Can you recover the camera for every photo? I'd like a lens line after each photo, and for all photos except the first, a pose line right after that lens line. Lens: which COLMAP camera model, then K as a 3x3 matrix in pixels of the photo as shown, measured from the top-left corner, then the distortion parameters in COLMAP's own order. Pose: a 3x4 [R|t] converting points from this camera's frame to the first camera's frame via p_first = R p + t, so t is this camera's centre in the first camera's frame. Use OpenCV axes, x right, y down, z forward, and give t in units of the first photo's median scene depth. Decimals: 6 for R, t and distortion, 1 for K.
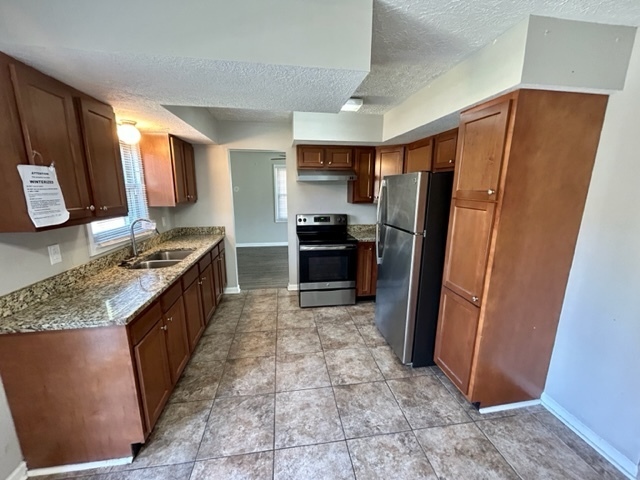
lens RADIAL K [[256.7, 0, 320.0], [0, 256.7, 240.0], [0, 0, 1]] dist [0.001038, 0.000254]
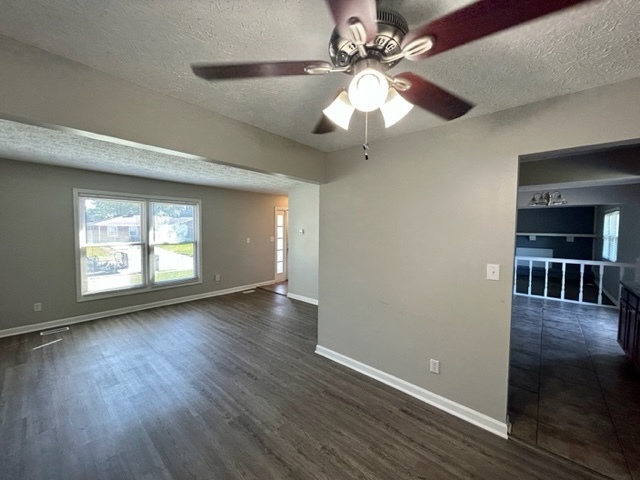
lens RADIAL K [[256.7, 0, 320.0], [0, 256.7, 240.0], [0, 0, 1]] dist [0.001038, 0.000254]
pose [[-0.641684, -0.048700, 0.765422, -0.495515], [0.139183, 0.974018, 0.178655, -0.599530], [-0.754235, 0.221173, -0.618233, 2.962880]]
